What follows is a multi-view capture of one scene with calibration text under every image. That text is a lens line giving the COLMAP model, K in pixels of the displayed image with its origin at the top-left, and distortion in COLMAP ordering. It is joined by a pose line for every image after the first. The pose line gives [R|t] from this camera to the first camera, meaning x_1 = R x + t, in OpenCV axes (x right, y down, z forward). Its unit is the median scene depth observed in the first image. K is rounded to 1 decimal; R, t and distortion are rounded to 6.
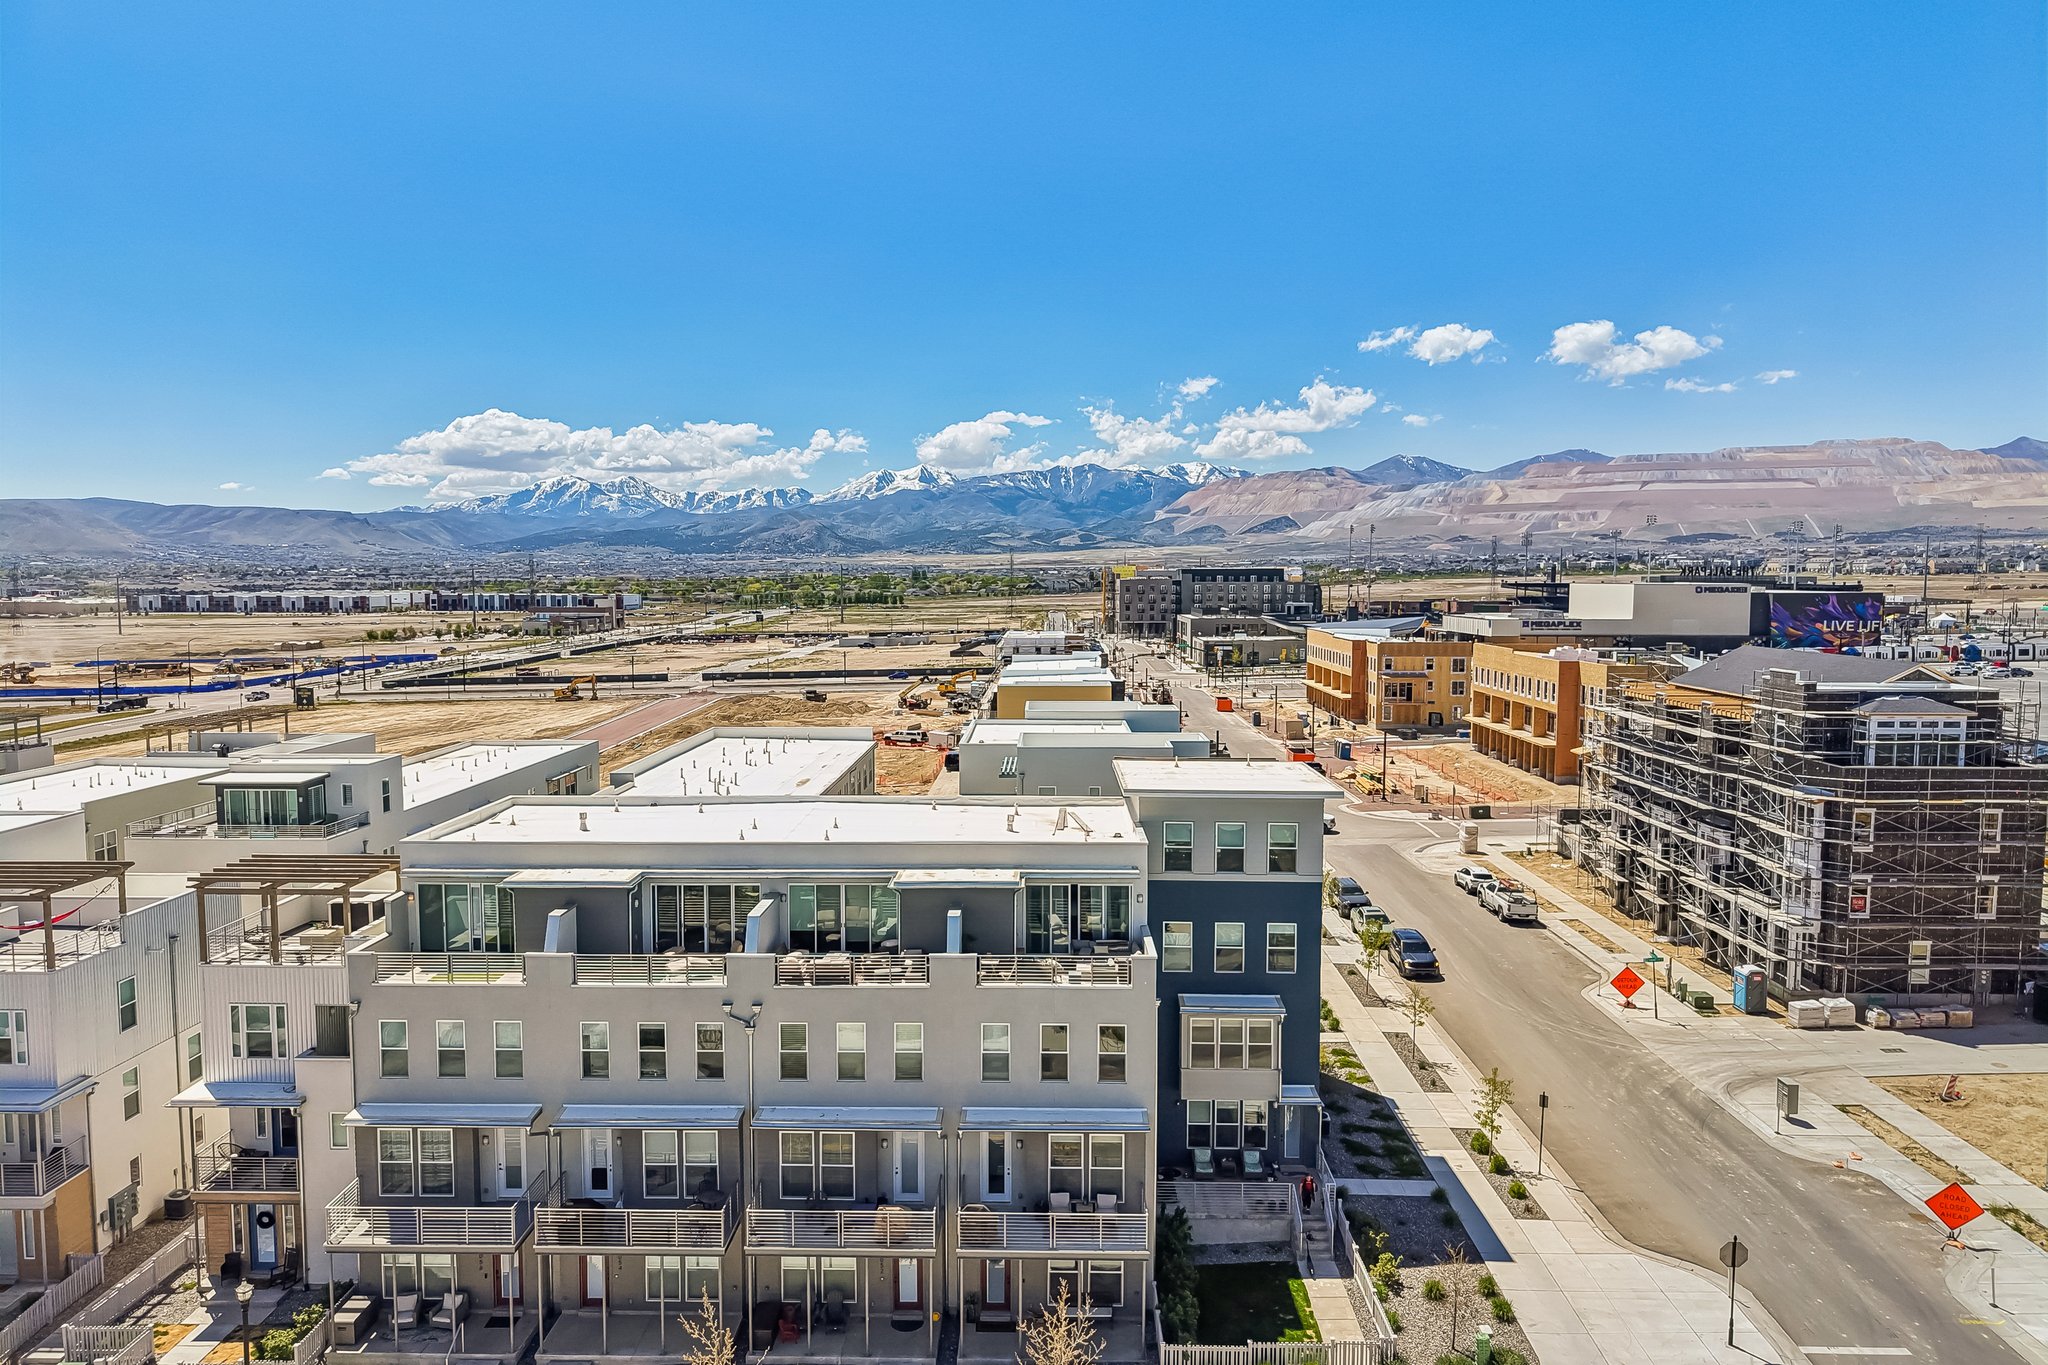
lens RADIAL K [[1376.8, 0, 1024.0], [0, 1376.8, 682.5], [0, 0, 1]] dist [0.008785, -0.004903]
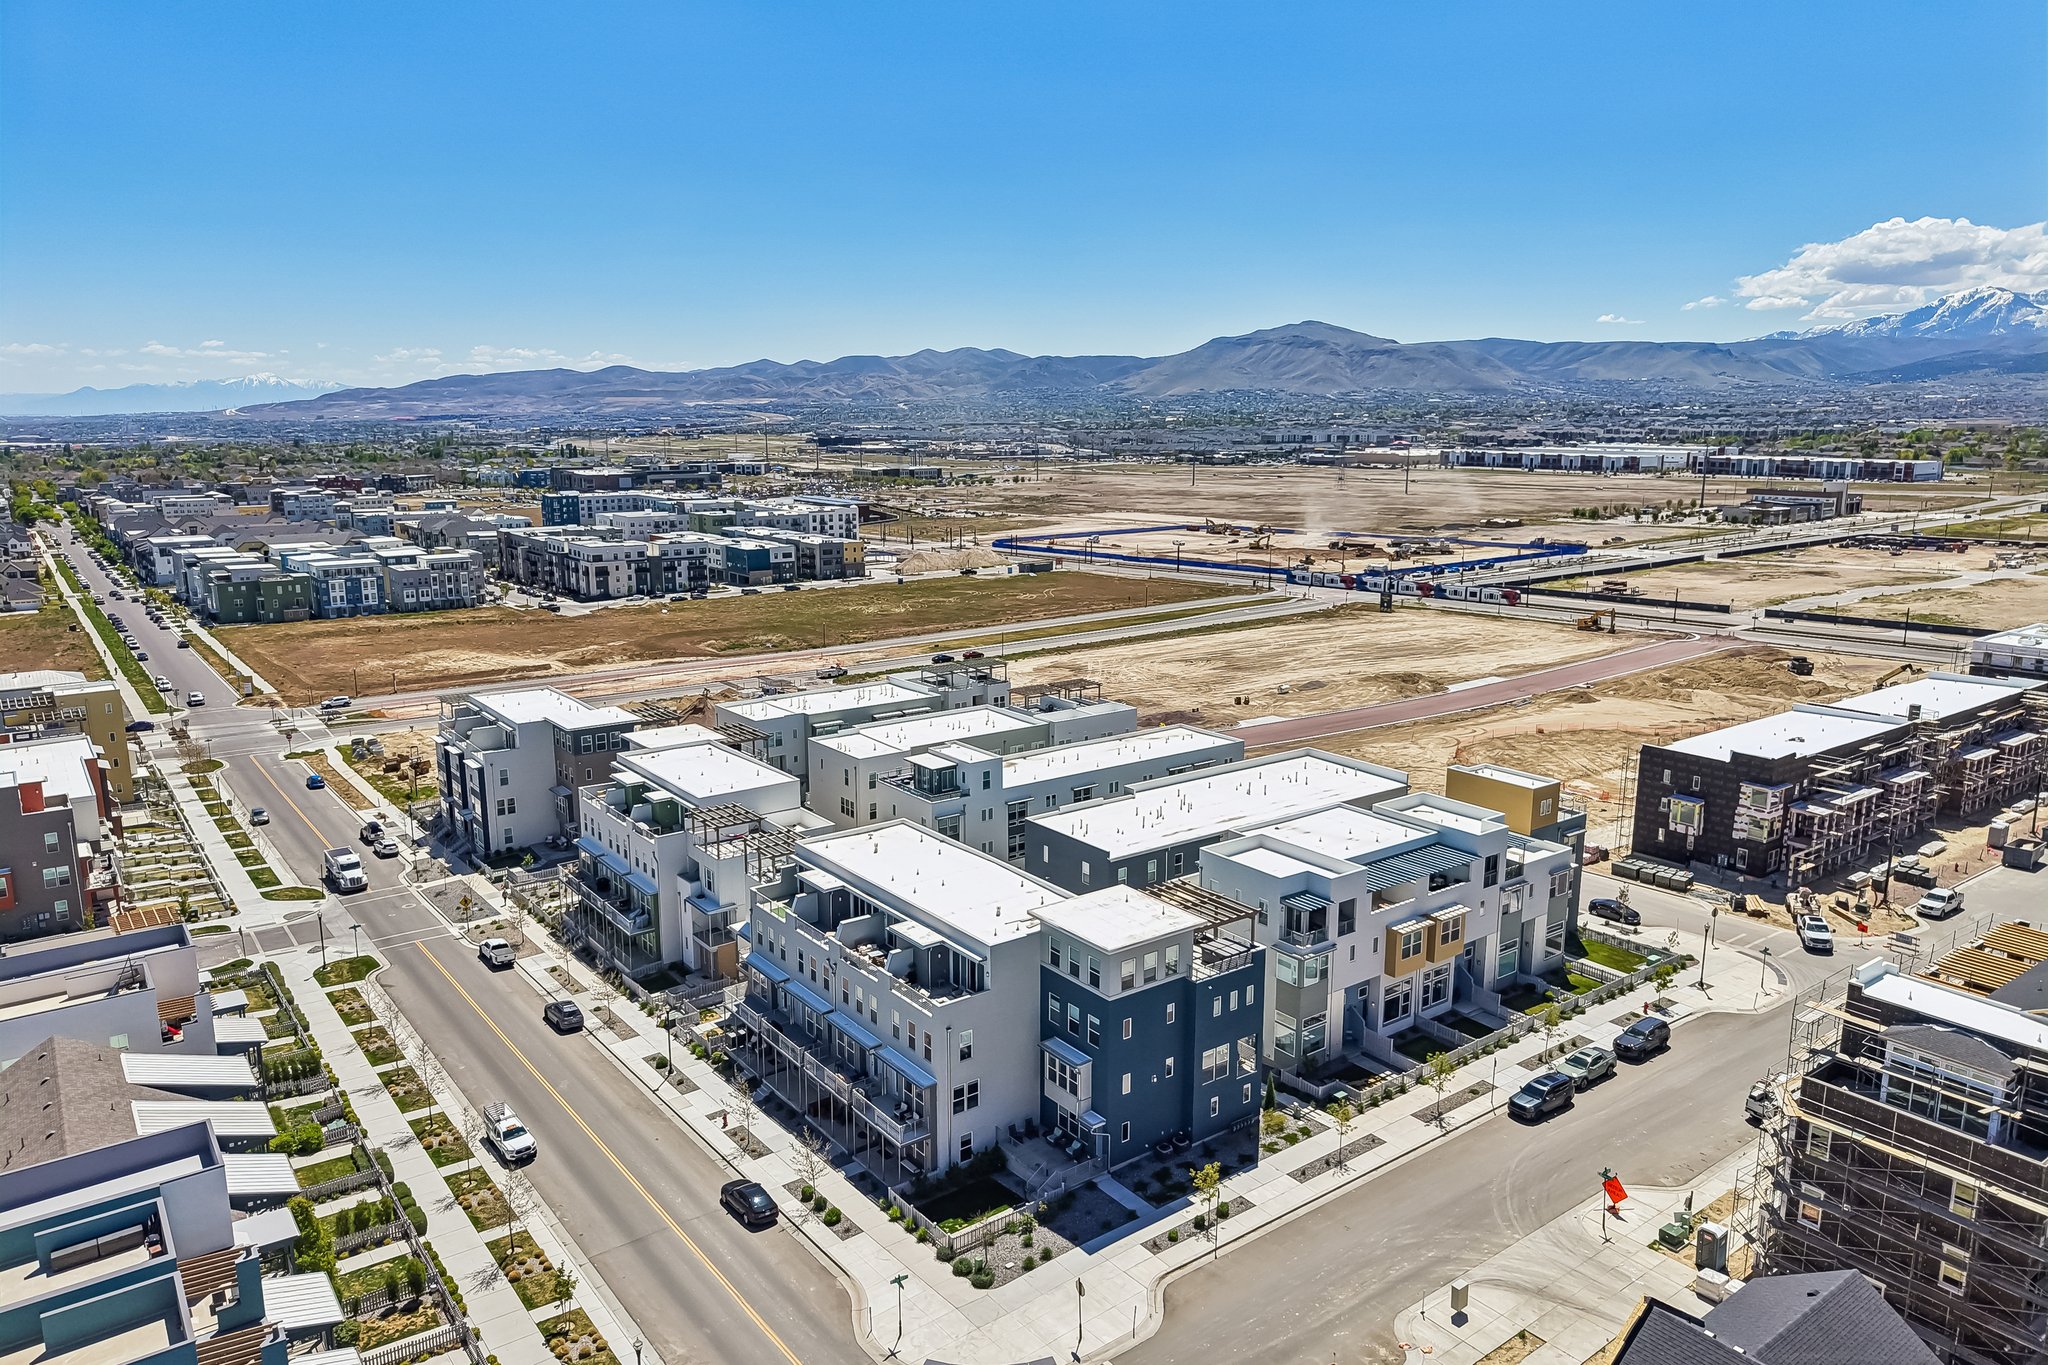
lens RADIAL K [[1376.8, 0, 1024.0], [0, 1376.8, 682.5], [0, 0, 1]] dist [0.008785, -0.004903]
pose [[0.613089, 0.155292, -0.774601, 0.967130], [-0.060572, 0.986844, 0.149900, -0.328796], [0.787688, -0.044983, 0.614429, -0.033199]]
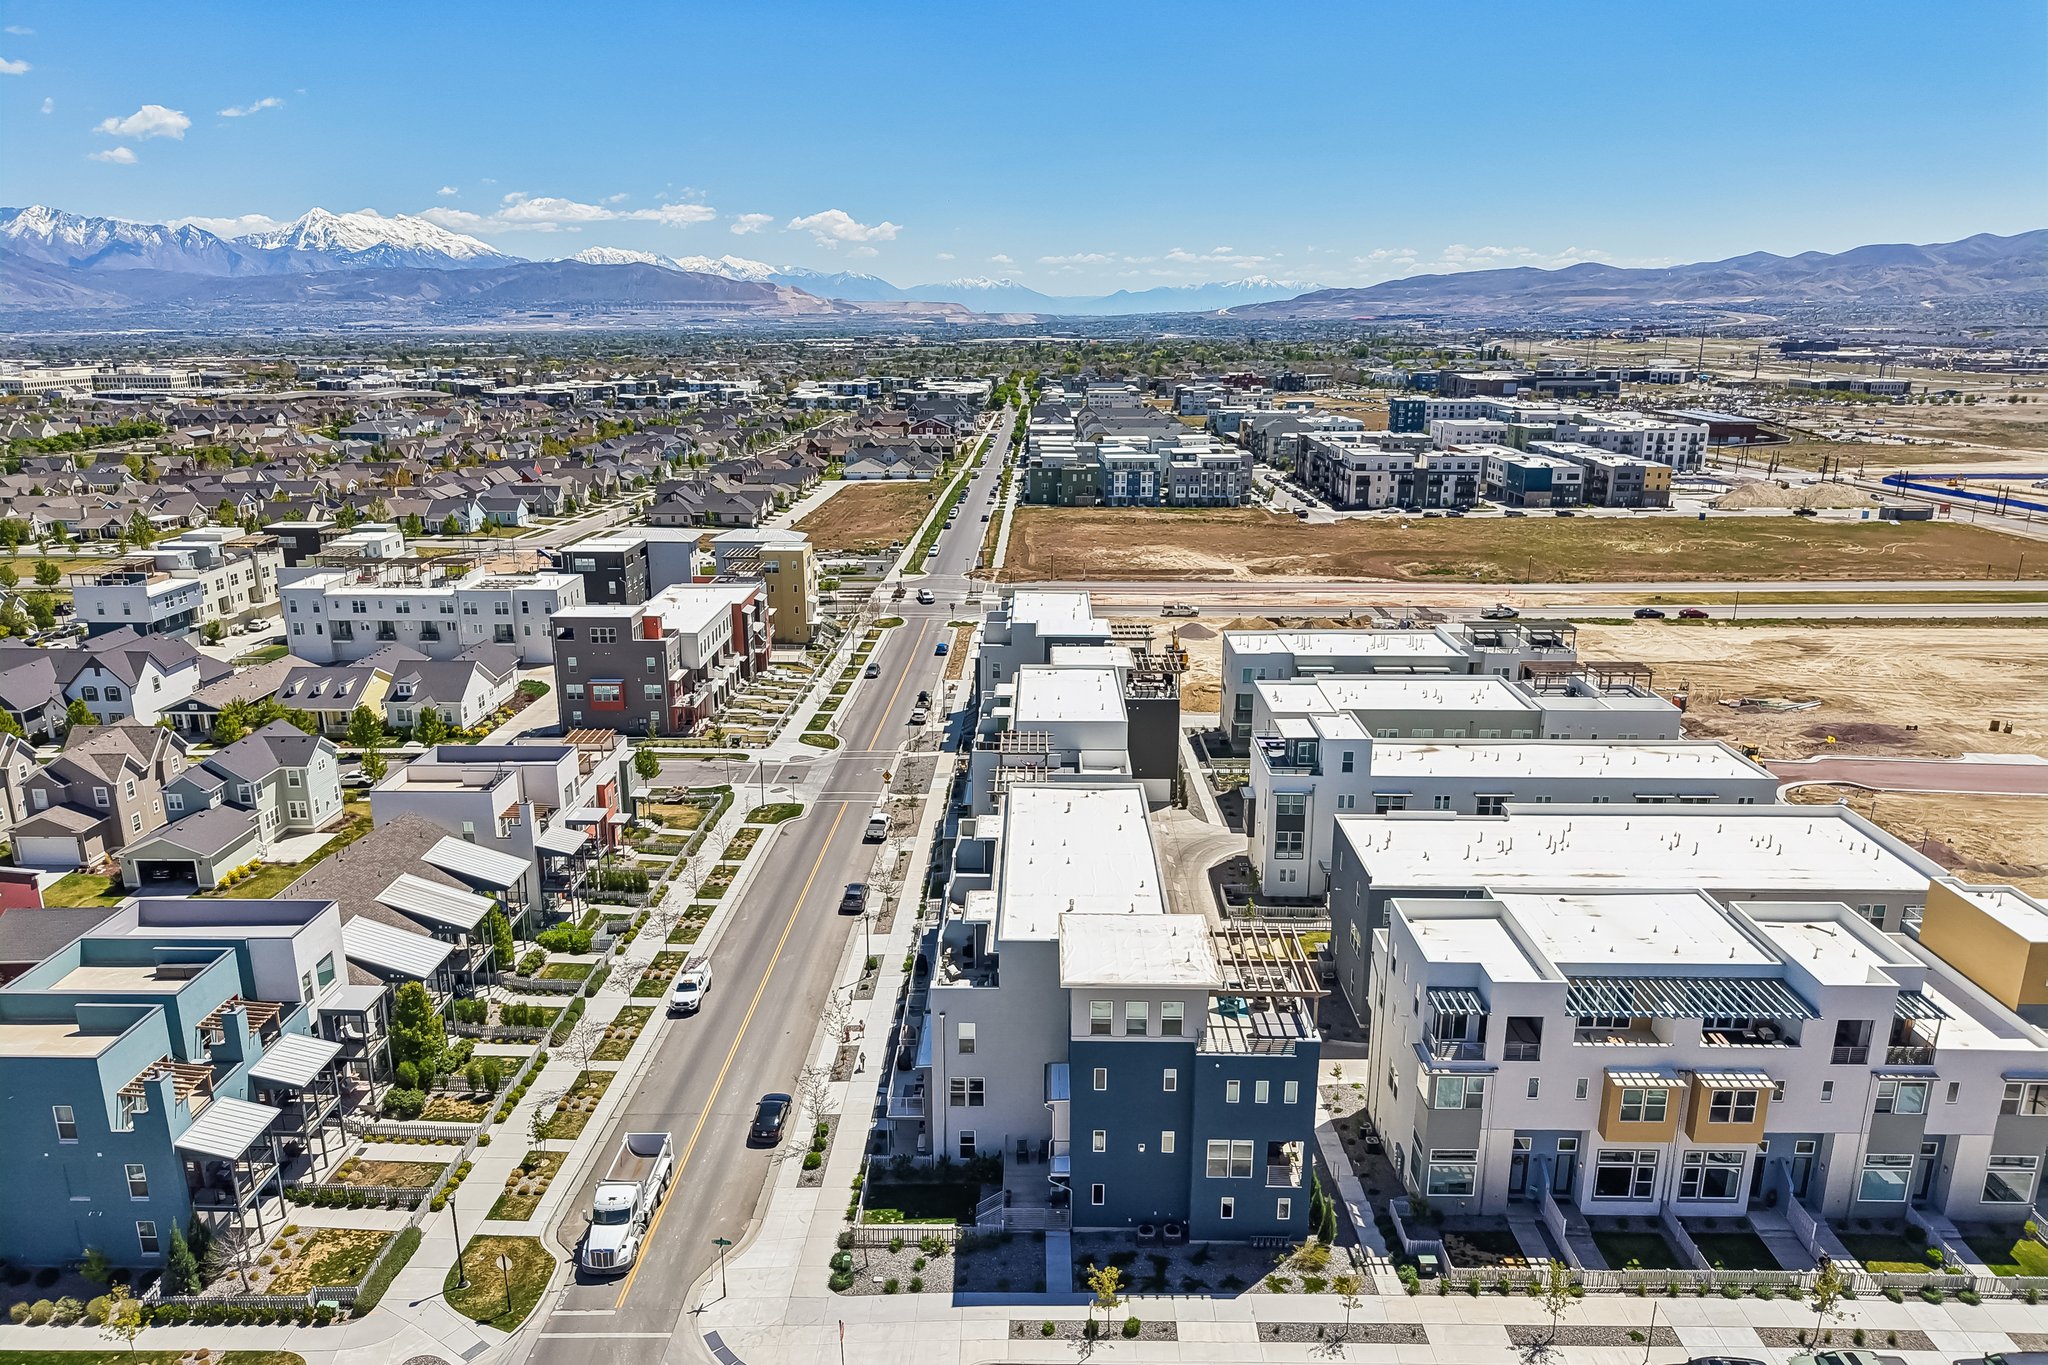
lens RADIAL K [[1364.2, 0, 1024.0], [0, 1364.2, 682.5], [0, 0, 1]] dist [0.008386, 0.000120]
pose [[0.002828, 0.265578, -0.964085, 1.032842], [-0.075958, 0.961361, 0.264605, -0.399938], [0.997107, 0.072482, 0.022892, 0.647702]]
